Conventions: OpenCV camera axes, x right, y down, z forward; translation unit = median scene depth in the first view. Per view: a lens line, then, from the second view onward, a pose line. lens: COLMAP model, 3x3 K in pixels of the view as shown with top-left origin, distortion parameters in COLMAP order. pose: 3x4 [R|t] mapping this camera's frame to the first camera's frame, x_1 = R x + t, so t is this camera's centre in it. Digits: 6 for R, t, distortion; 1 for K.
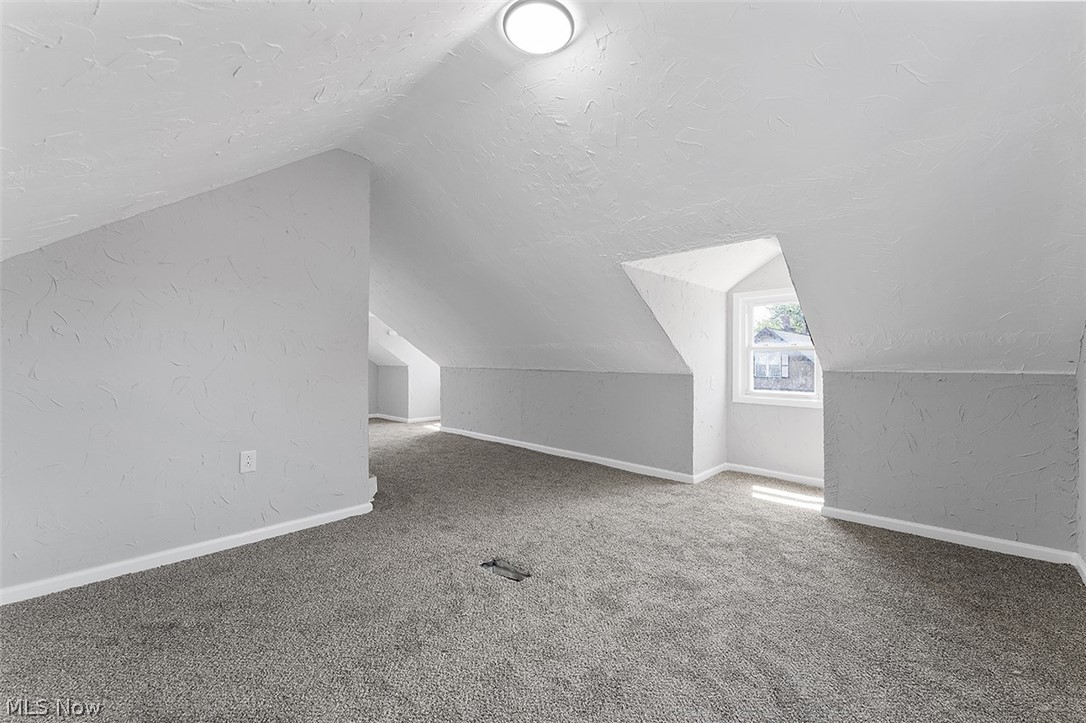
lens RADIAL K [[437.1, 0, 541.7], [0, 437.1, 361.0], [0, 0, 1]] dist [0.000705, -0.000071]
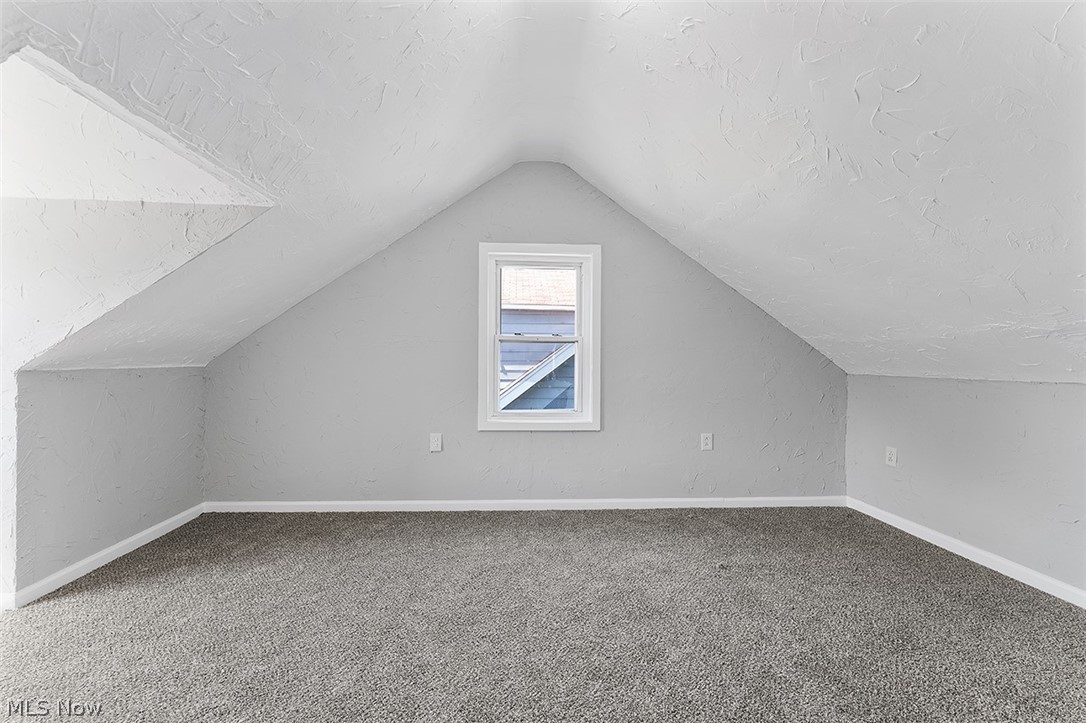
lens RADIAL K [[437.1, 0, 541.9], [0, 437.1, 361.6], [0, 0, 1]] dist [0.000705, -0.000071]
pose [[-0.737768, -0.010961, 0.674965, -0.337894], [-0.011390, 0.999928, 0.003788, 0.000216], [-0.674958, -0.004893, -0.737840, 1.079737]]
